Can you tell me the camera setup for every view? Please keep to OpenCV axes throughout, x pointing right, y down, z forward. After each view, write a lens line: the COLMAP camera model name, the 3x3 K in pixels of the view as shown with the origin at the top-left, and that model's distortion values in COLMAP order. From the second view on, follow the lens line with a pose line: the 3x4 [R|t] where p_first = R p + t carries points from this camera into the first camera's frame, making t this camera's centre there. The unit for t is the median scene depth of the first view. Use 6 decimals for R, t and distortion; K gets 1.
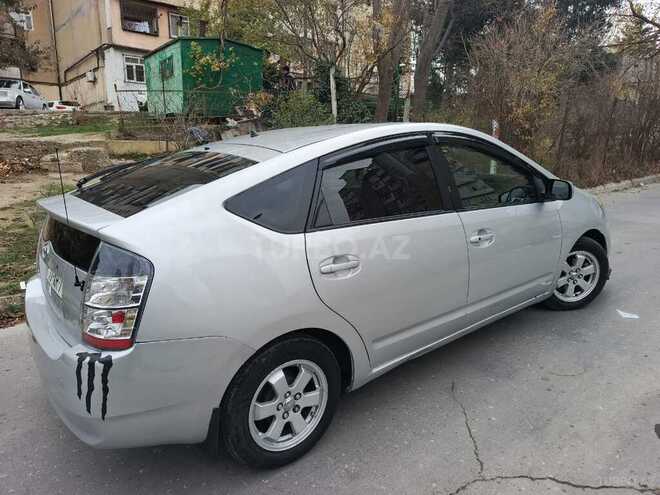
lens RADIAL K [[469.3, 0, 328.3], [0, 469.3, 250.5], [0, 0, 1]] dist [0.009874, -0.005695]
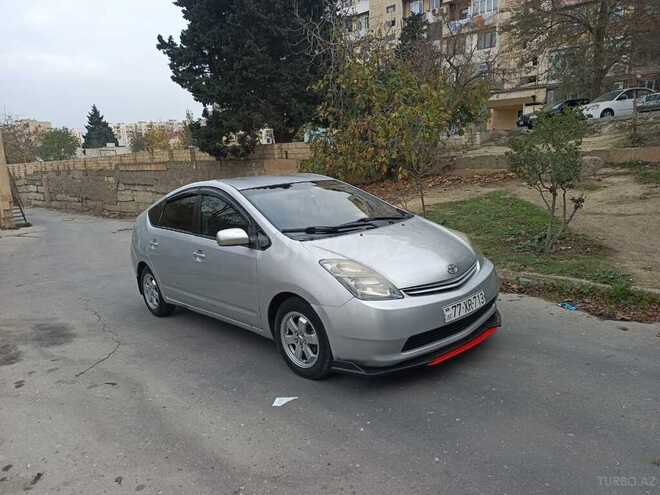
lens RADIAL K [[469.3, 0, 328.3], [0, 469.3, 250.5], [0, 0, 1]] dist [0.009874, -0.005695]
pose [[0.076327, 0.190735, -0.978670, 2.079415], [-0.167546, 0.970030, 0.175984, -0.428198], [0.982905, 0.150540, 0.105996, 1.378341]]
